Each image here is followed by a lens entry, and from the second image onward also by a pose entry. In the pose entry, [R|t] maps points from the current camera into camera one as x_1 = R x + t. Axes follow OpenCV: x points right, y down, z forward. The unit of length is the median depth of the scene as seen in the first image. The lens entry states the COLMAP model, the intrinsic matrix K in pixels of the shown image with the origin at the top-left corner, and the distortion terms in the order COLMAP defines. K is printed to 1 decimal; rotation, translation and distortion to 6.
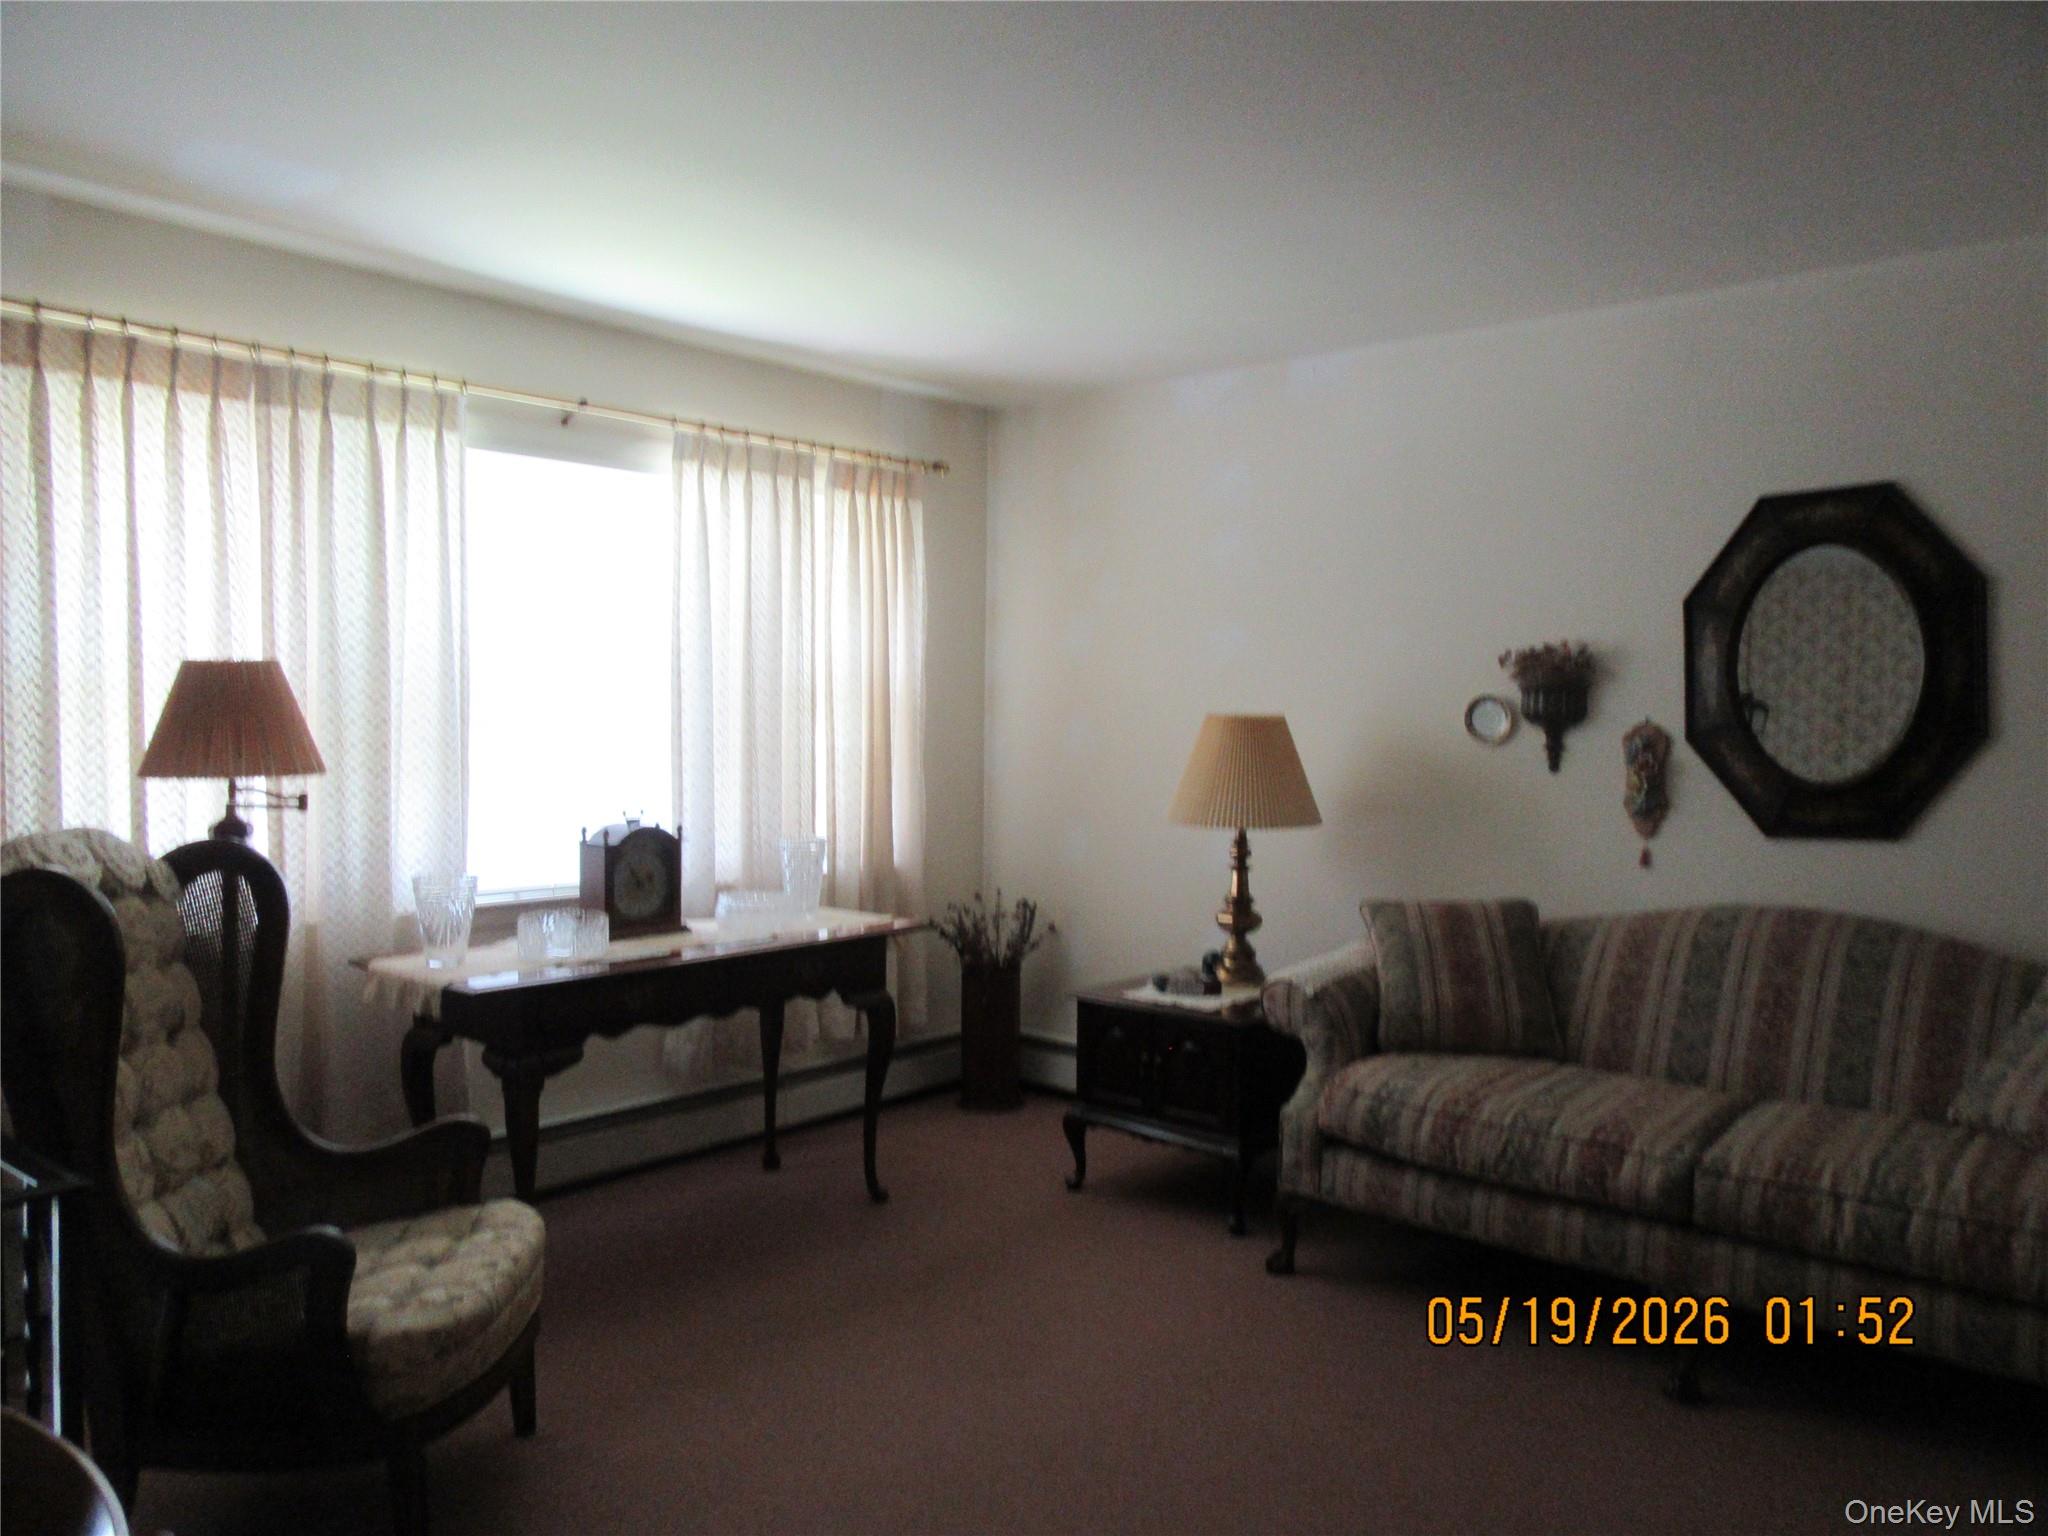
lens RADIAL K [[1523.2, 0, 1028.3], [0, 1523.2, 768.4], [0, 0, 1]] dist [-0.006504, 0.012352]
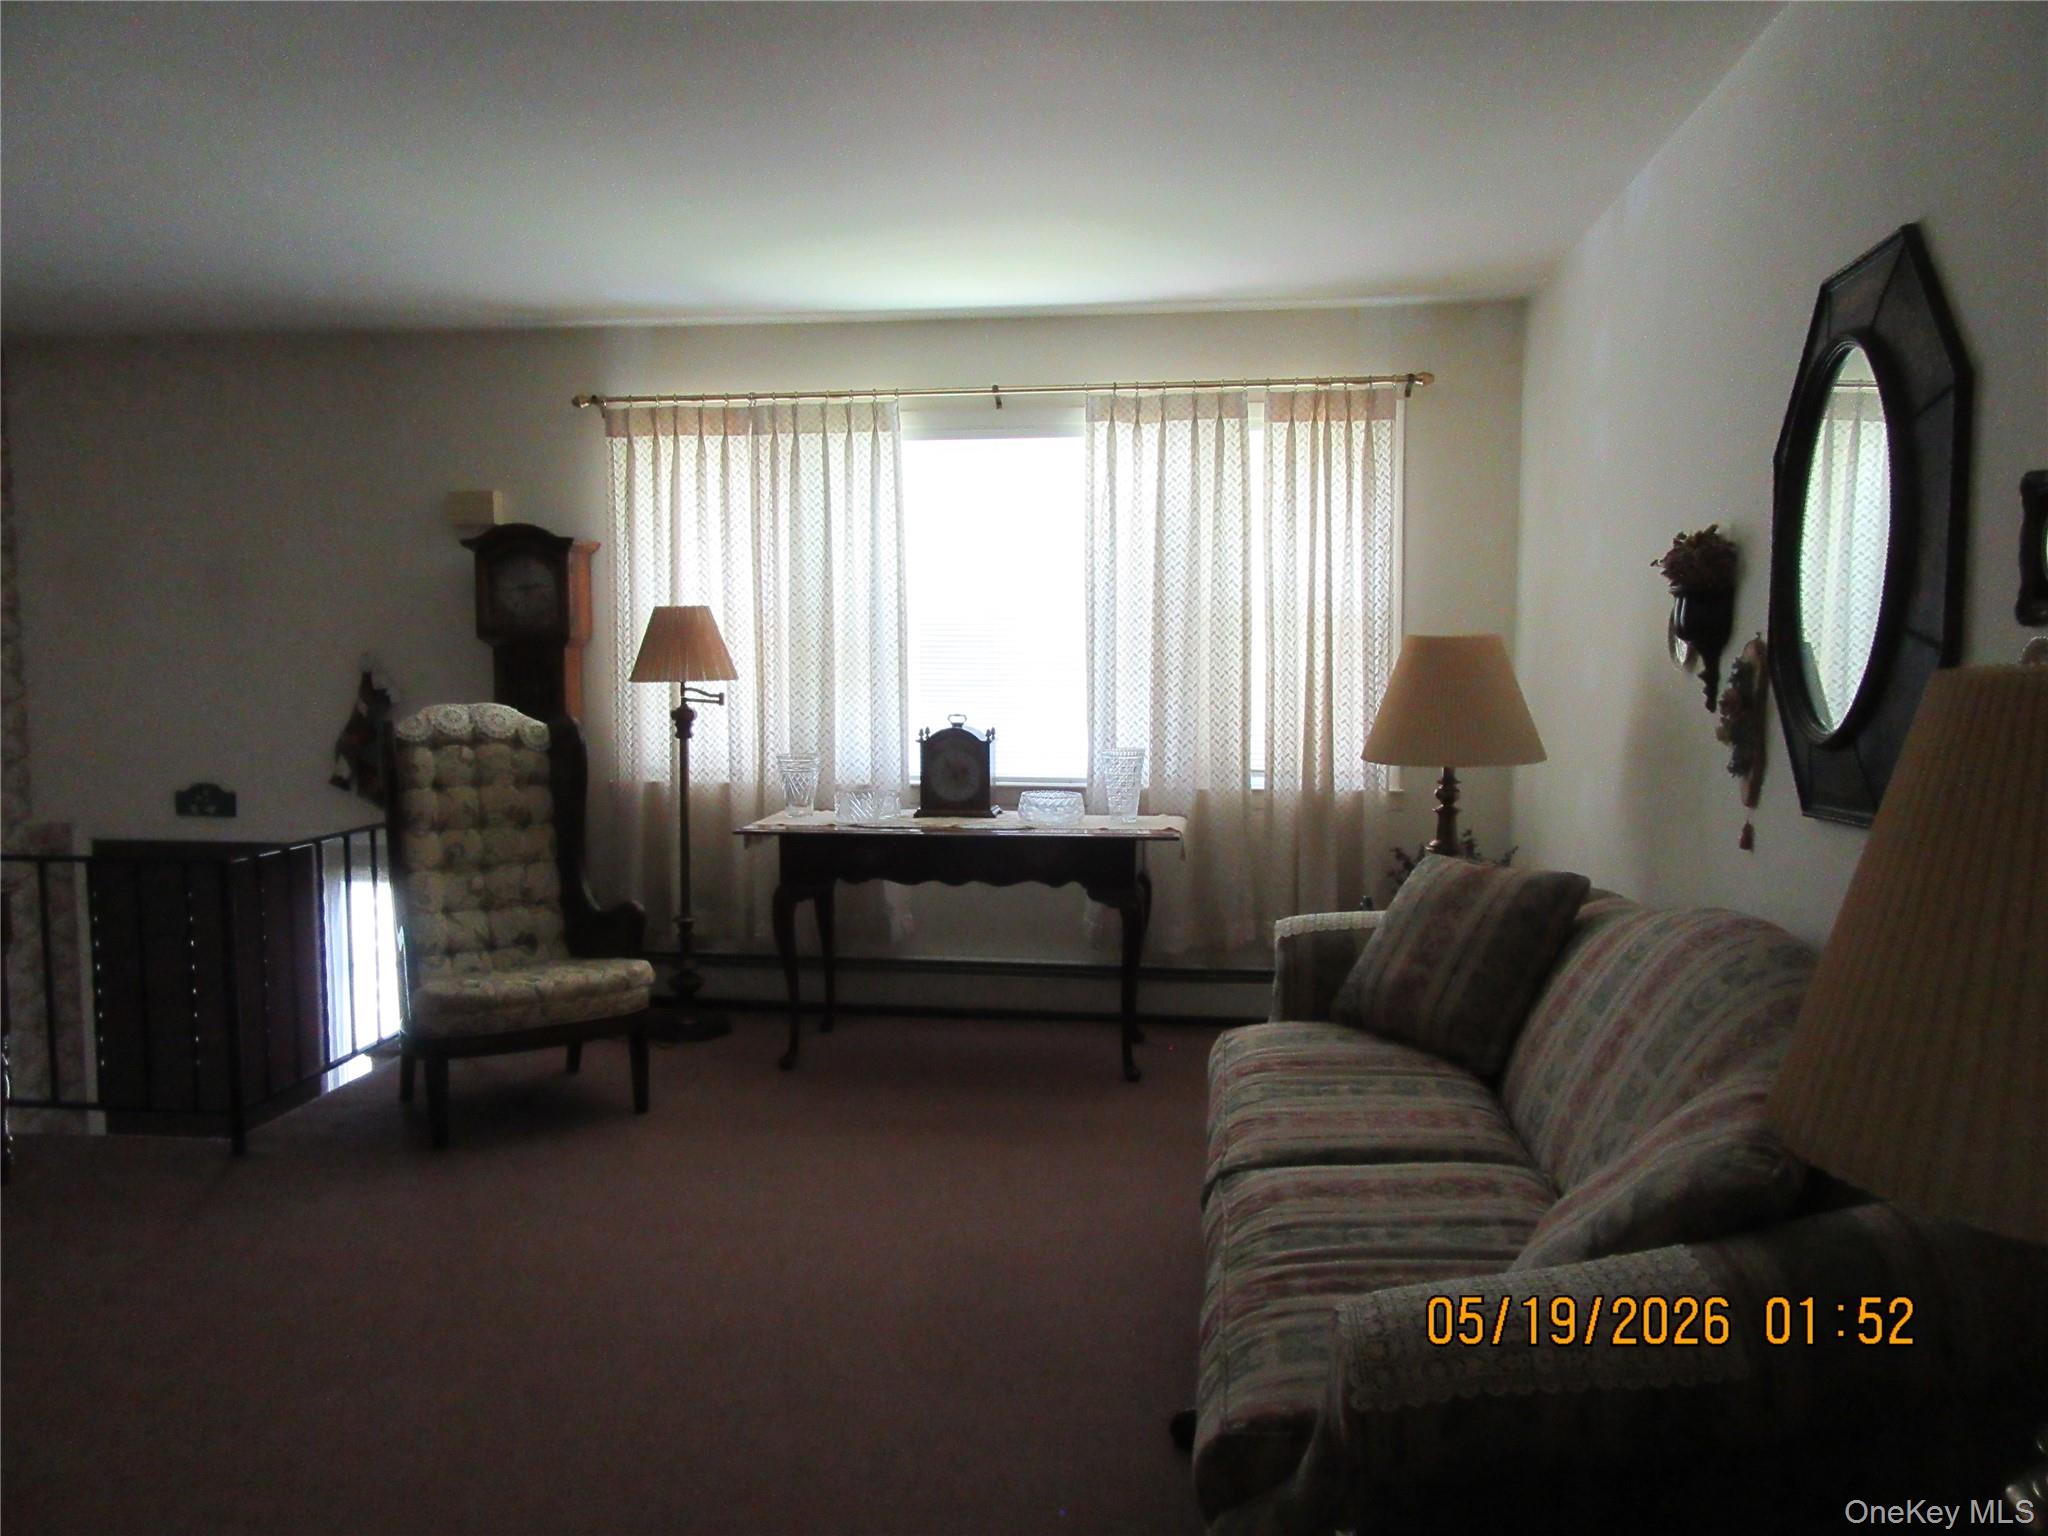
lens RADIAL K [[1523.2, 0, 1028.8], [0, 1523.2, 768.0], [0, 0, 1]] dist [-0.006504, 0.012352]
pose [[0.551038, 0.061324, -0.832224, 0.809998], [-0.026136, 0.998075, 0.056240, -0.002209], [0.834071, -0.009240, 0.551580, 0.348918]]
